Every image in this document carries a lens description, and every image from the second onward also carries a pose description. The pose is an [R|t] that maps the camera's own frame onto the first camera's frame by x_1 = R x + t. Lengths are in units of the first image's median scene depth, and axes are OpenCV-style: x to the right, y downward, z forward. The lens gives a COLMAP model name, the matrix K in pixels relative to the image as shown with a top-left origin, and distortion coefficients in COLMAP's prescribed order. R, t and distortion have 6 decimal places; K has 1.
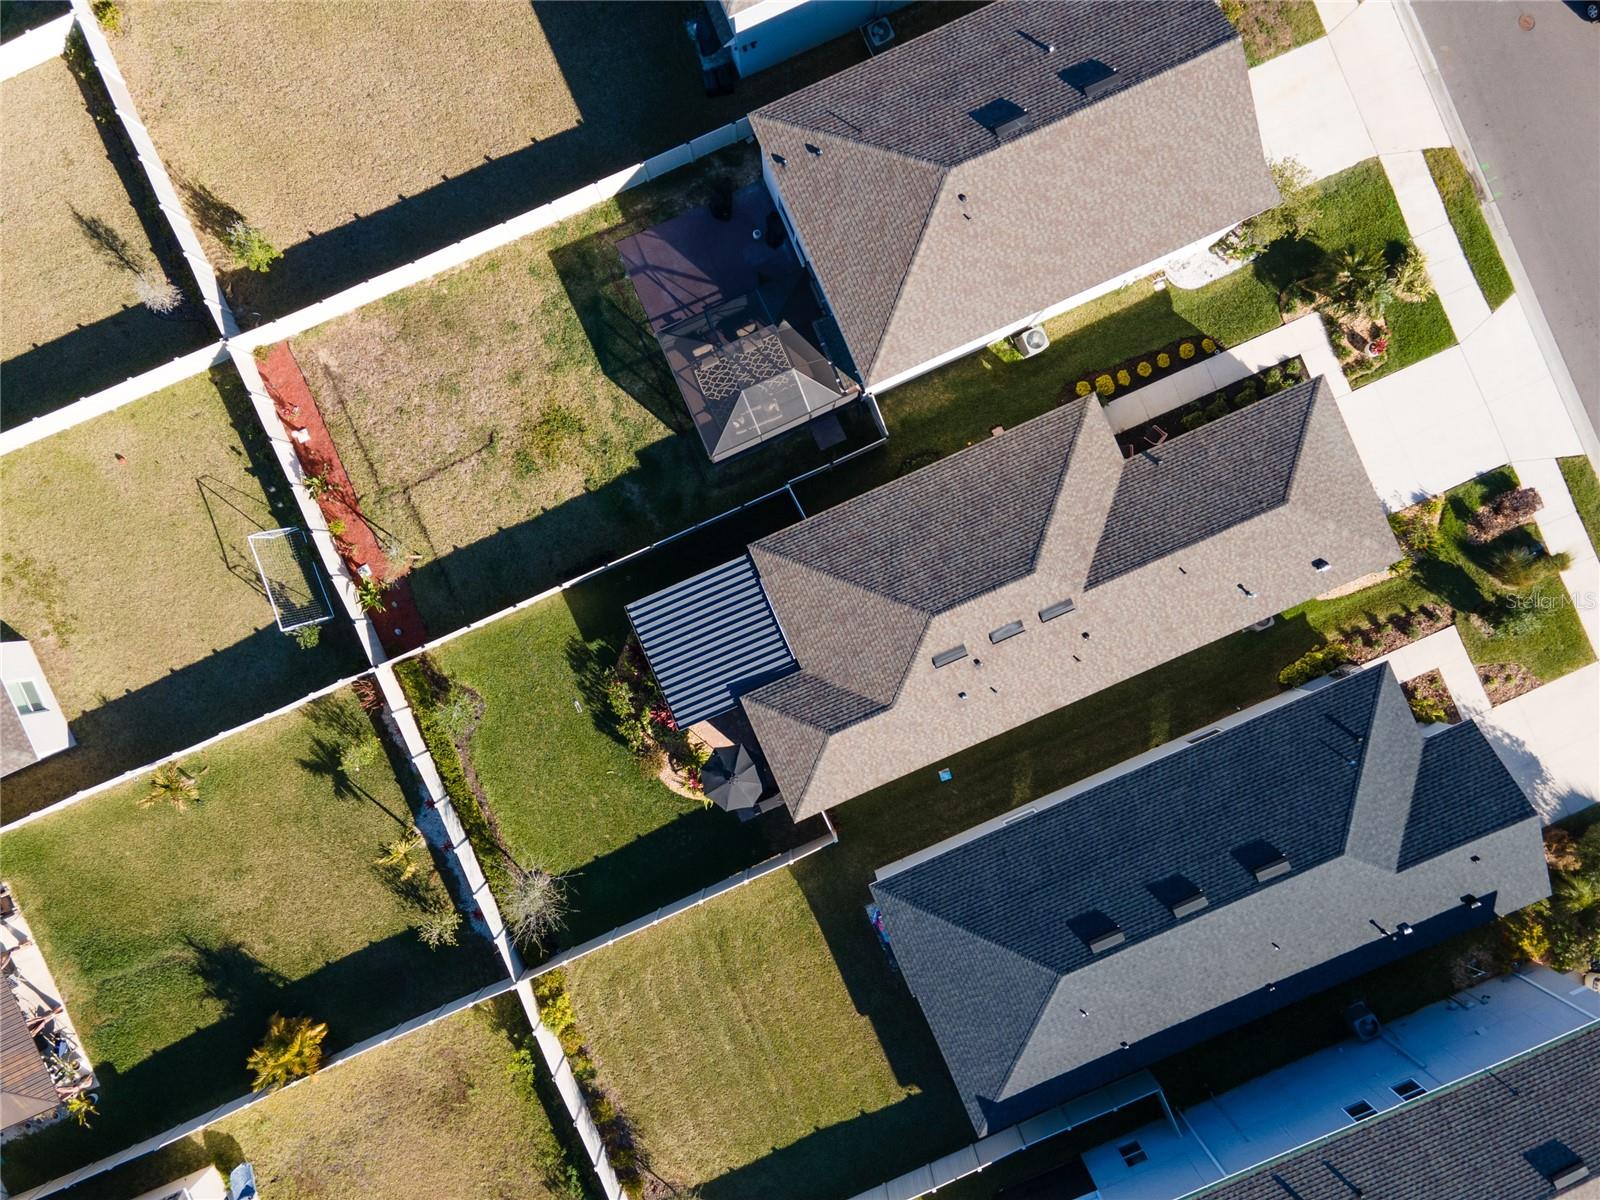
lens RADIAL K [[1203.1, 0, 799.9], [0, 1203.1, 593.9], [0, 0, 1]] dist [0.035894, 0.029981]
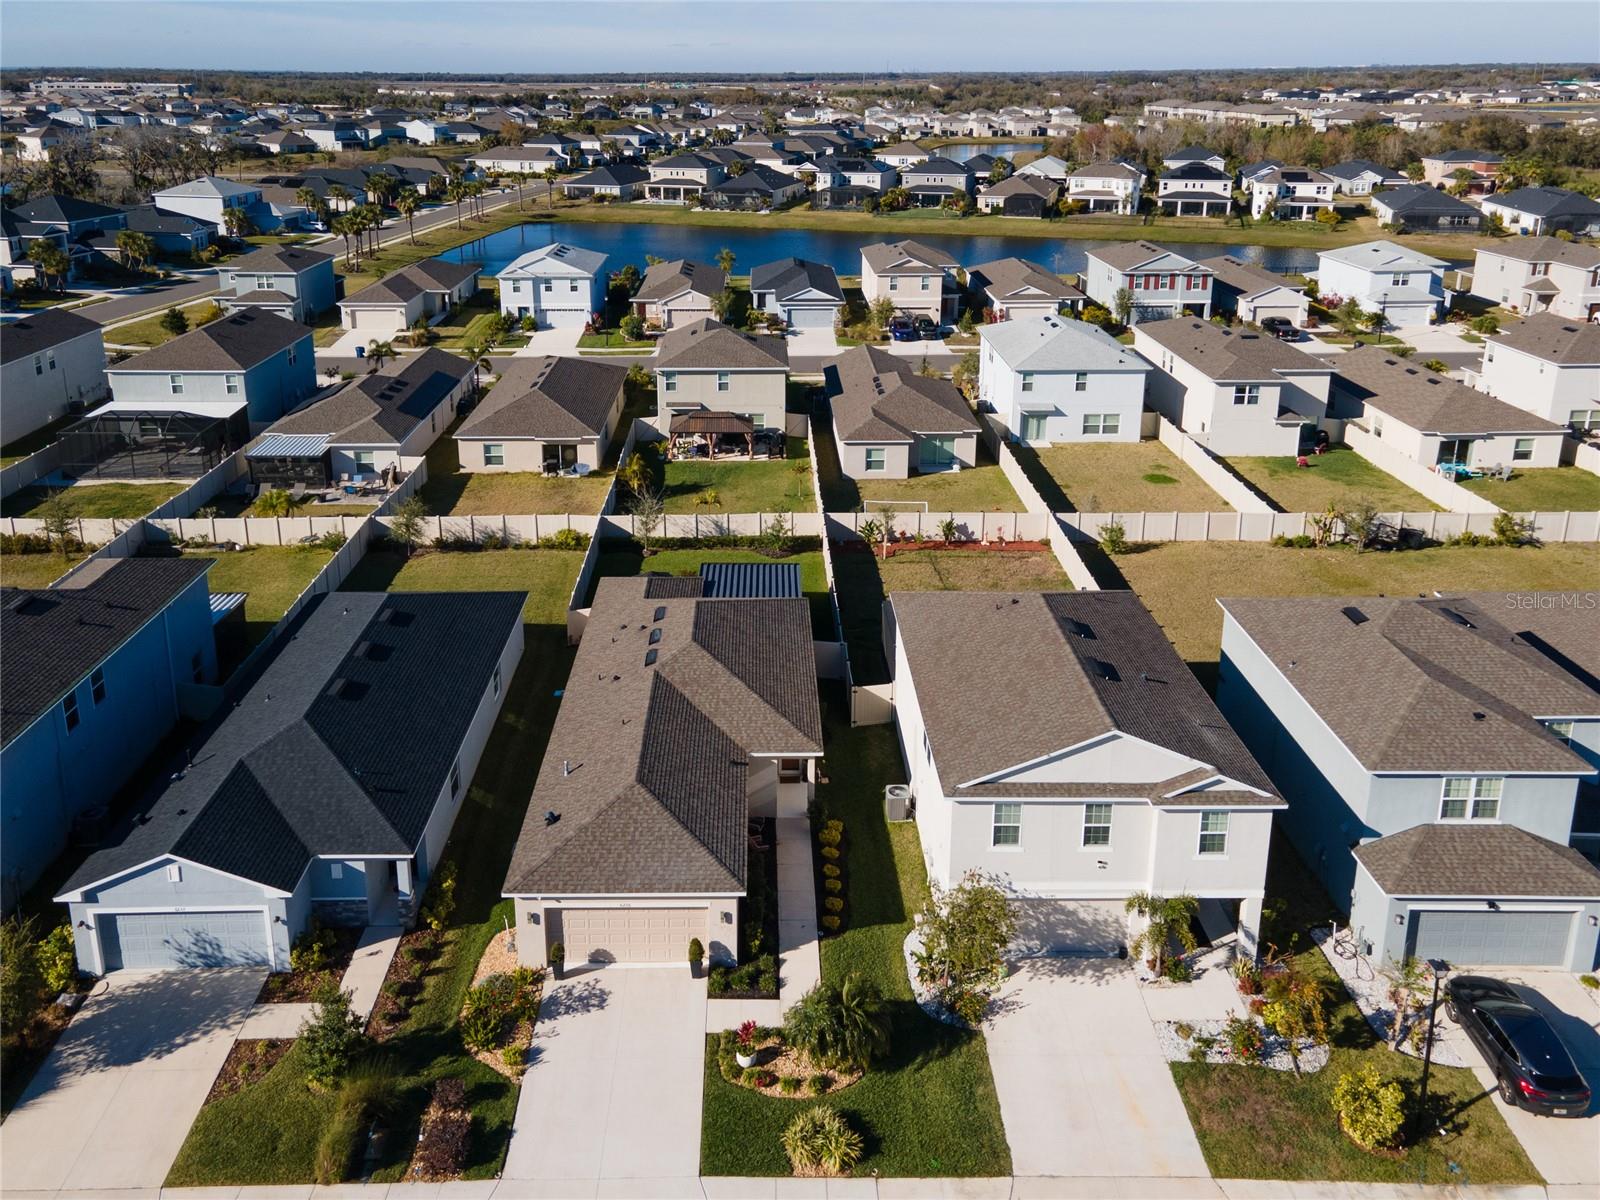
lens RADIAL K [[1242.5, 0, 764.7], [0, 1242.5, 436.5], [0, 0, 1]] dist [0.035710, 0.030465]
pose [[-0.398268, 0.249700, -0.882628, 1.035324], [-0.917182, -0.121702, 0.379429, -0.450053], [-0.012675, 0.960645, 0.277490, 0.438046]]
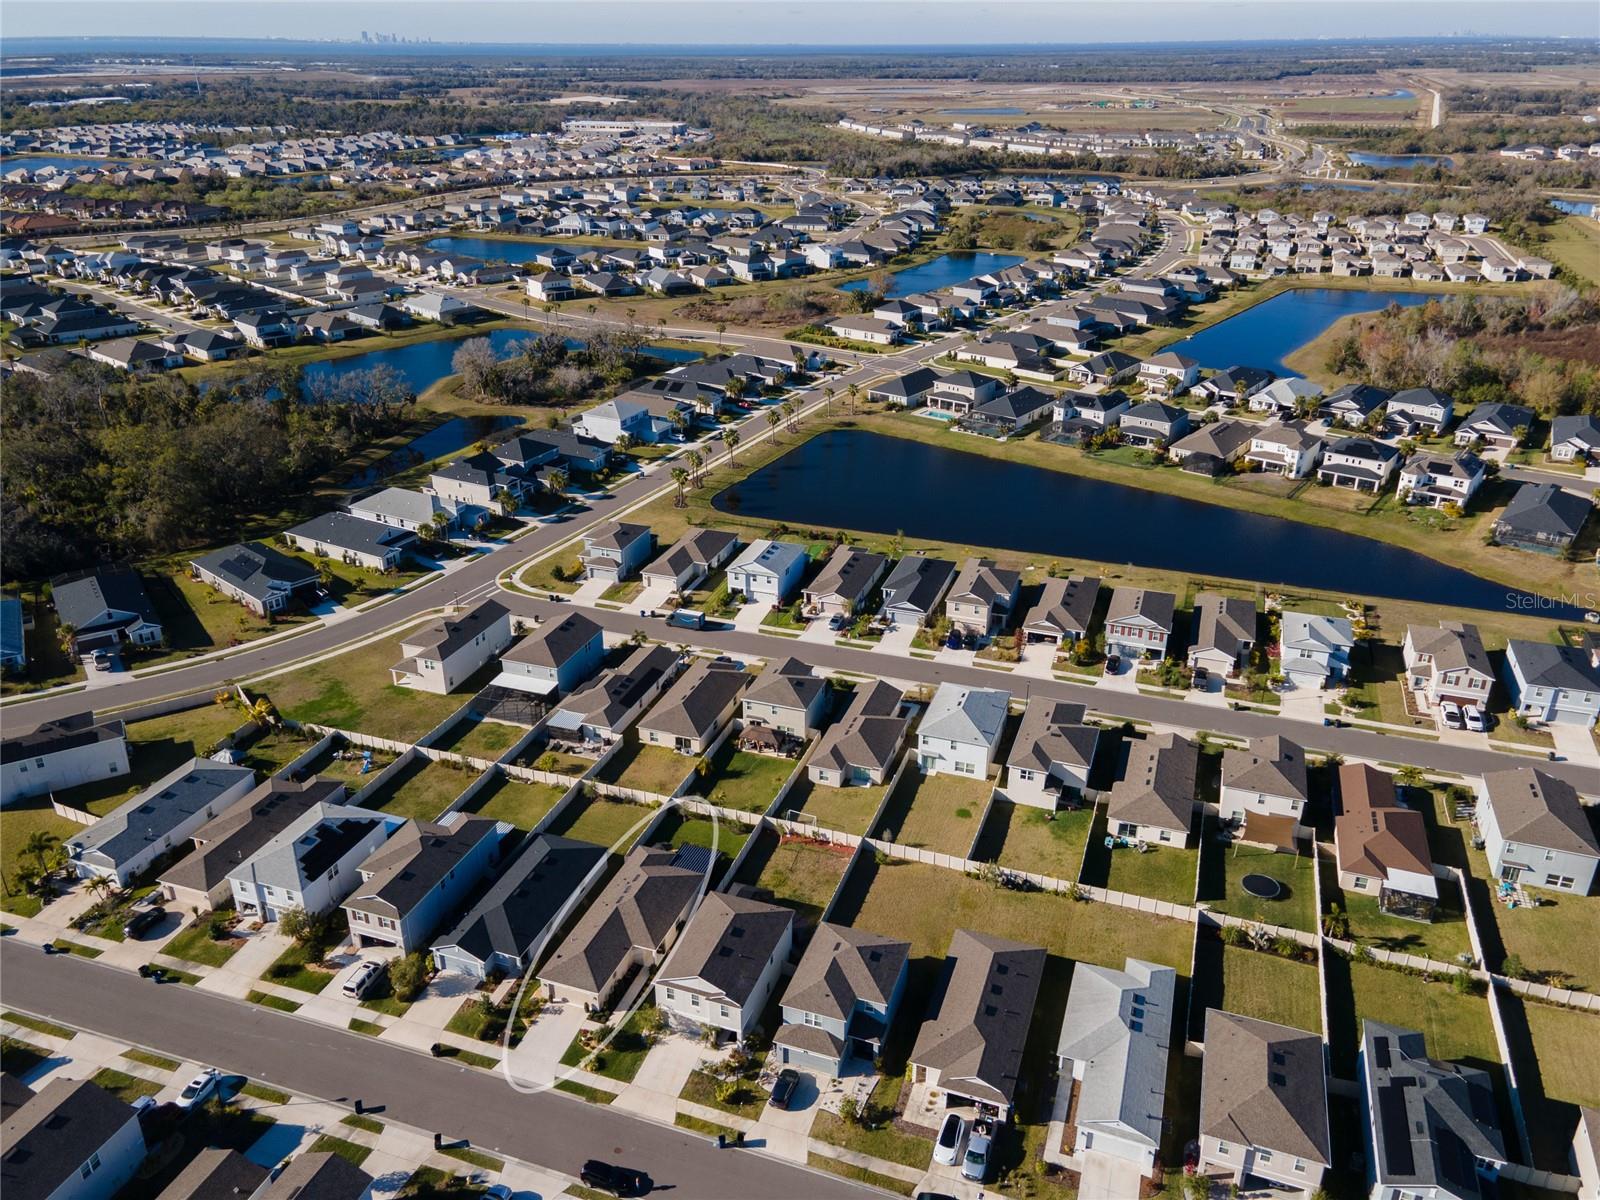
lens RADIAL K [[1203.1, 0, 800.8], [0, 1203.1, 616.6], [0, 0, 1]] dist [0.035894, 0.029981]
pose [[-0.684053, 0.304760, -0.662717, 1.608644], [-0.729194, -0.308952, 0.610594, -1.857978], [-0.018663, 0.900928, 0.433568, -0.963658]]
